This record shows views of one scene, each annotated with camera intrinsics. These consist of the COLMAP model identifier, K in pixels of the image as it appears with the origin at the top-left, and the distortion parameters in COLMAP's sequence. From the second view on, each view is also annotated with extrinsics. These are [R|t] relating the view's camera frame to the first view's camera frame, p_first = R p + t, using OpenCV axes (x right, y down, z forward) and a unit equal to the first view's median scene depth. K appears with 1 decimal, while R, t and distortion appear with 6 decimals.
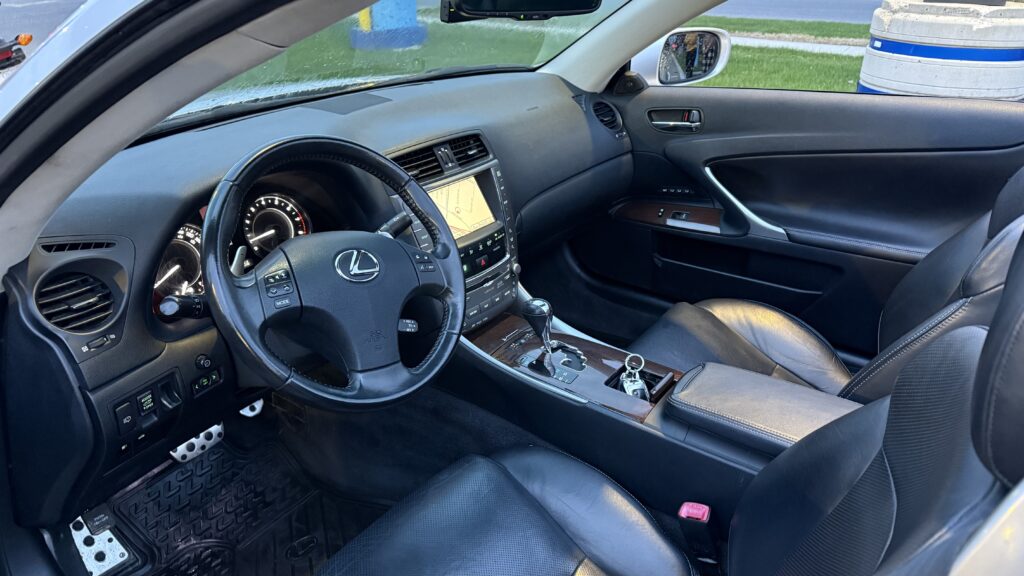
lens RADIAL K [[720.0, 0, 524.7], [0, 720.0, 293.3], [0, 0, 1]] dist [0.042451, -0.039035]
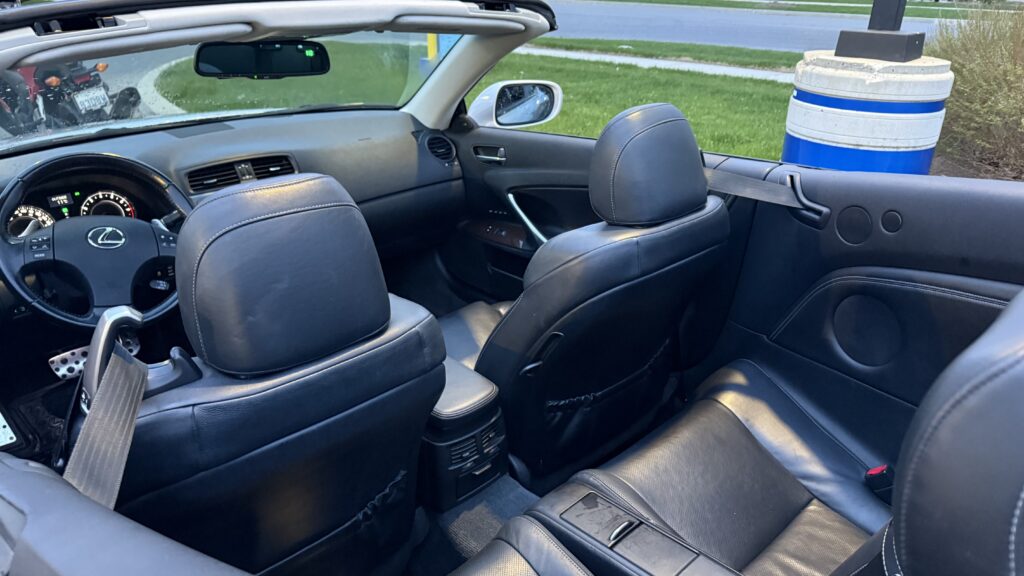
lens RADIAL K [[721.6, 0, 512.0], [0, 721.6, 288.0], [0, 0, 1]] dist [0.054892, -0.054140]
pose [[0.982582, 0.076561, -0.169324, 0.563094], [-0.083430, 0.995940, -0.033821, 0.030365], [0.166047, 0.047359, 0.984980, -0.233303]]
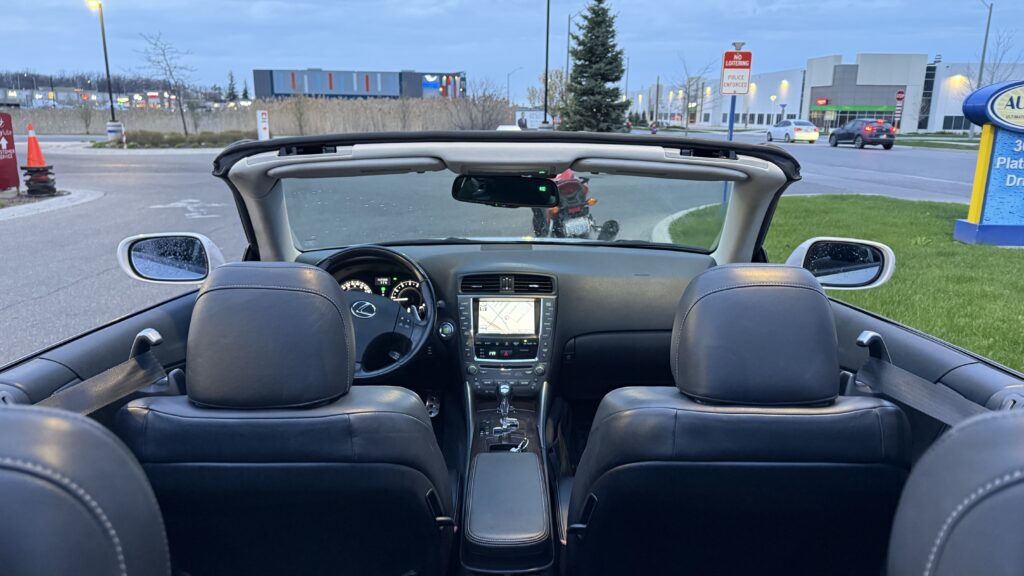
lens RADIAL K [[720.0, 0, 524.7], [0, 720.0, 293.3], [0, 0, 1]] dist [0.042451, -0.039035]
pose [[0.576125, 0.182742, -0.796672, 1.031777], [-0.359979, 0.931796, -0.046587, -0.094888], [0.733822, 0.313625, 0.602614, 0.072191]]
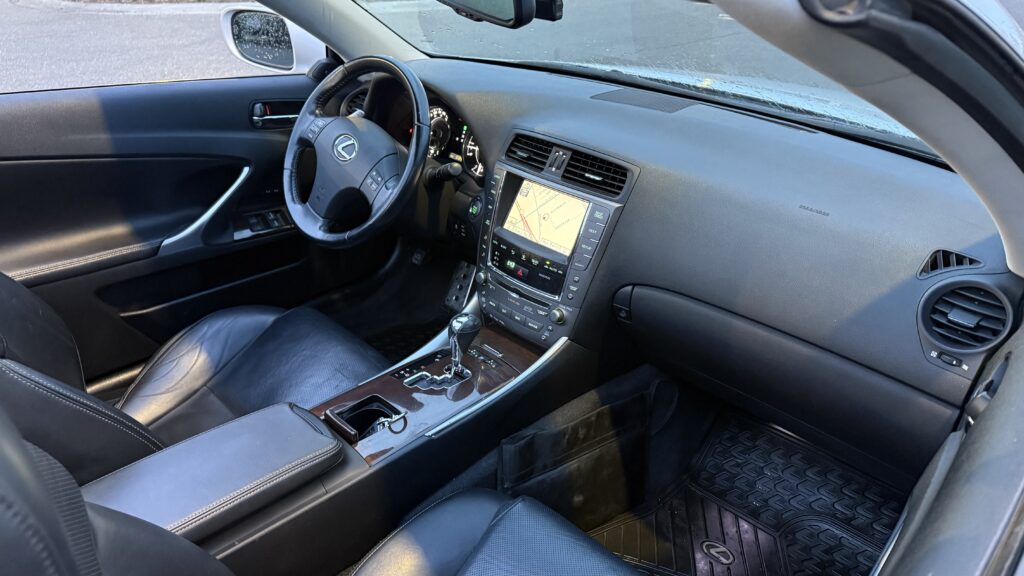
lens RADIAL K [[720.0, 0, 524.7], [0, 720.0, 293.3], [0, 0, 1]] dist [0.042451, -0.039035]
pose [[-0.147285, 0.454387, -0.878544, 0.708970], [-0.473784, 0.747288, 0.465929, -0.420922], [0.868237, 0.484865, 0.105217, 0.829693]]
